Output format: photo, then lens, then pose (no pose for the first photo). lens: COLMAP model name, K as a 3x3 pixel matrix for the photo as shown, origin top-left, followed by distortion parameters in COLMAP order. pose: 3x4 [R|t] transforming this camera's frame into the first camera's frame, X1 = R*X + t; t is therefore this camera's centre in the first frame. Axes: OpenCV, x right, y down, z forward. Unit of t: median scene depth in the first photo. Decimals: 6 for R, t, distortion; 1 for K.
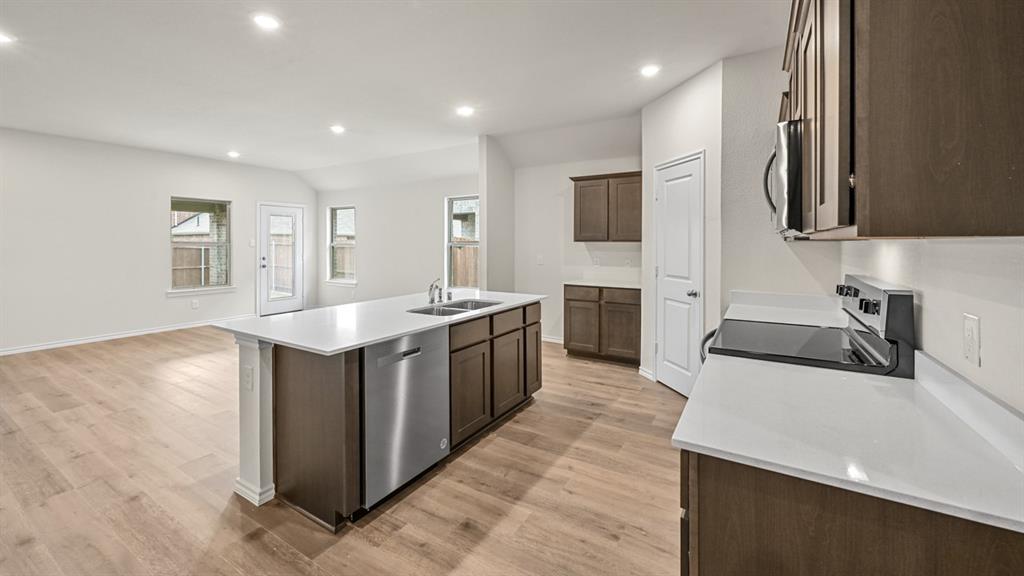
lens RADIAL K [[404.8, 0, 508.9], [0, 404.8, 240.9], [0, 0, 1]] dist [-0.002156, 0.001036]
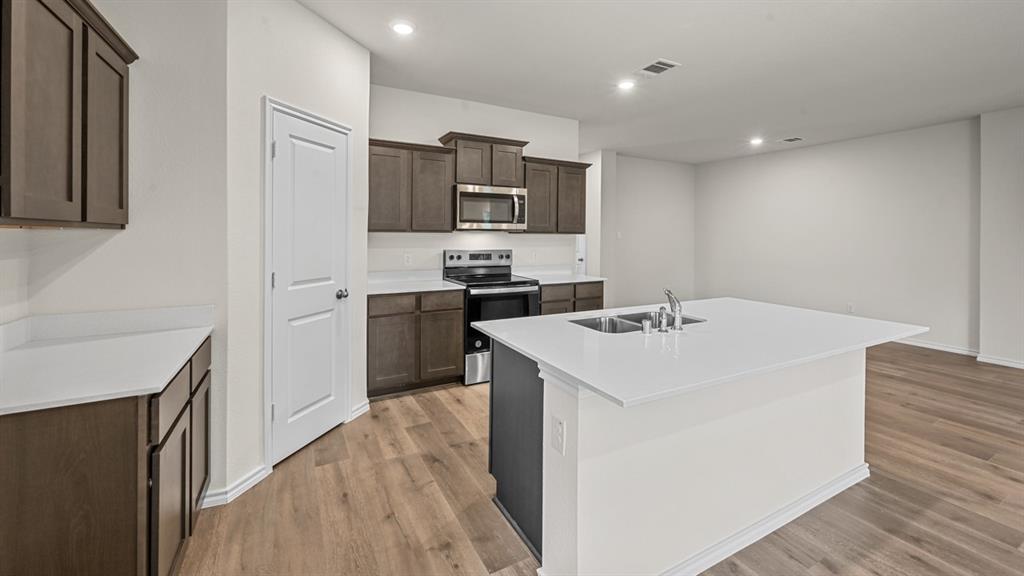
lens RADIAL K [[404.8, 0, 507.6], [0, 404.8, 235.1], [0, 0, 1]] dist [-0.002156, 0.001036]
pose [[-0.862224, -0.006532, 0.506485, -0.190850], [-0.009418, 0.999951, -0.003136, 0.006001], [-0.506440, -0.007474, -0.862243, 1.141626]]
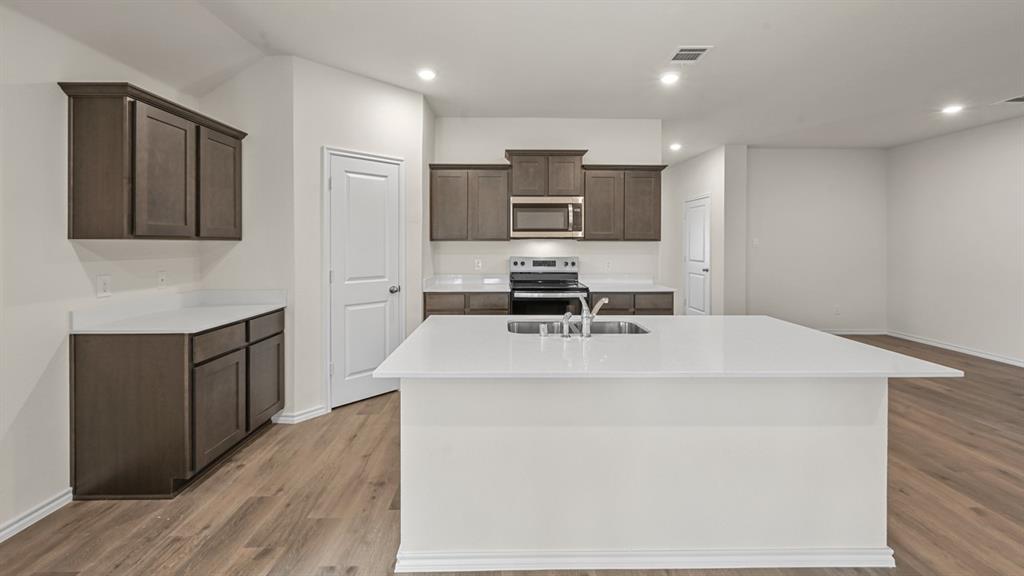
lens RADIAL K [[404.8, 0, 509.1], [0, 404.8, 243.5], [0, 0, 1]] dist [-0.002156, 0.001036]
pose [[-0.538488, -0.002517, 0.842629, -0.446961], [-0.004237, 0.999991, 0.000279, 0.005155], [-0.842622, -0.003420, -0.538494, 0.974685]]
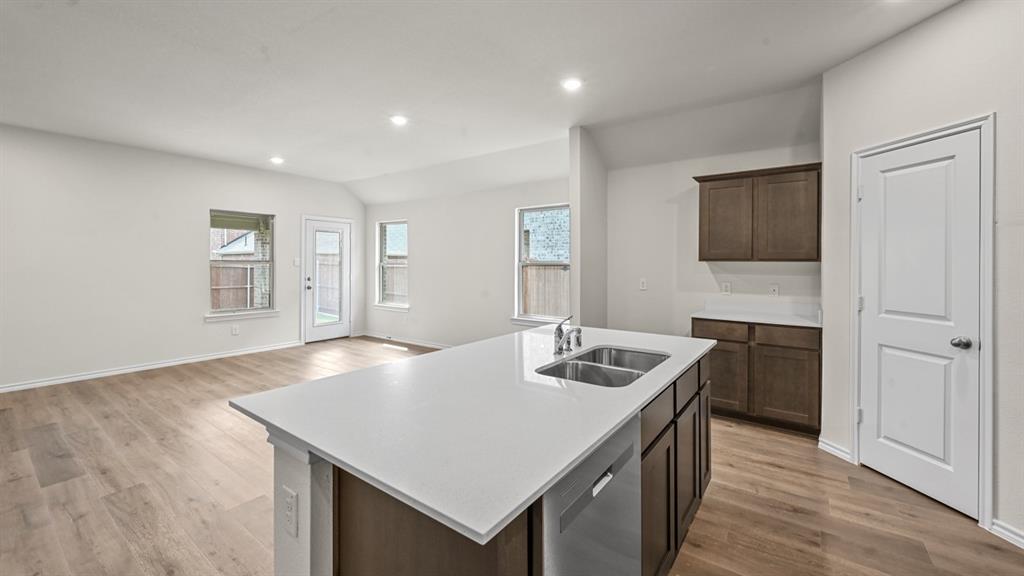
lens RADIAL K [[404.8, 0, 510.3], [0, 404.8, 261.0], [0, 0, 1]] dist [-0.002156, 0.001036]
pose [[0.996844, 0.003692, -0.079299, -0.147464], [-0.003762, 0.999993, -0.000733, 0.003486], [0.079296, 0.001029, 0.996851, 0.231141]]
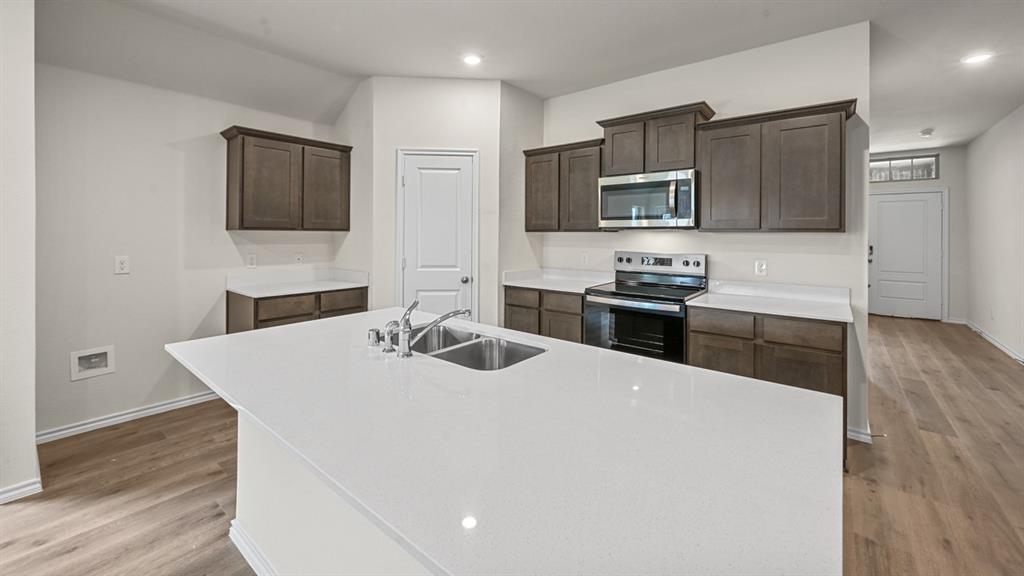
lens RADIAL K [[404.8, 0, 507.9], [0, 404.8, 230.9], [0, 0, 1]] dist [-0.002156, 0.001036]
pose [[0.133495, 0.006697, 0.991027, -0.444778], [-0.008237, 0.999950, -0.005647, 0.003574], [-0.991015, -0.007409, 0.133544, 0.549475]]
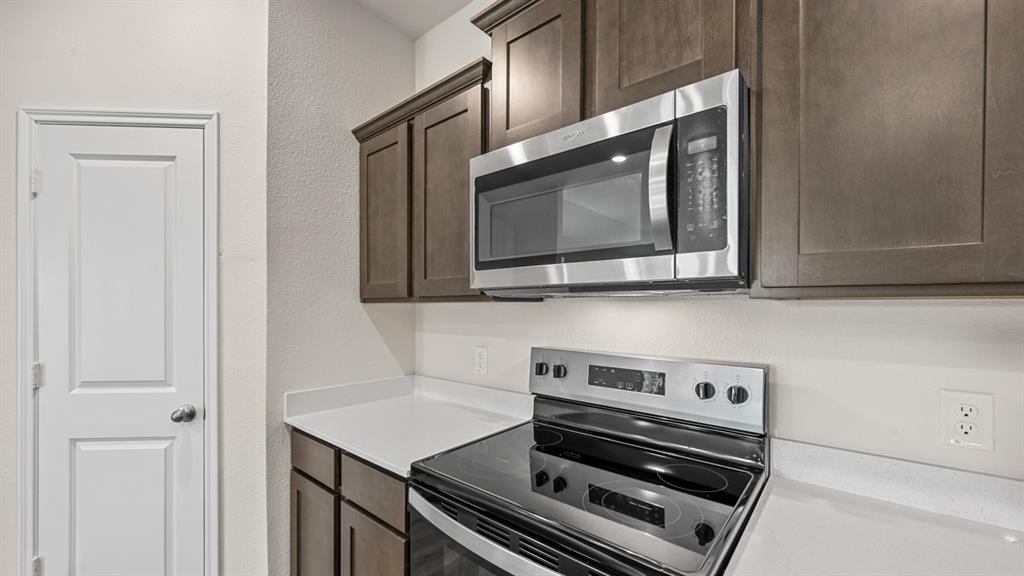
lens RADIAL K [[404.8, 0, 508.3], [0, 404.8, 308.8], [0, 0, 1]] dist [-0.002156, 0.001036]
pose [[0.155285, -0.007494, 0.987841, 0.039817], [-0.003302, 0.999962, 0.008105, 0.002697], [-0.987864, -0.004521, 0.155254, 0.413899]]
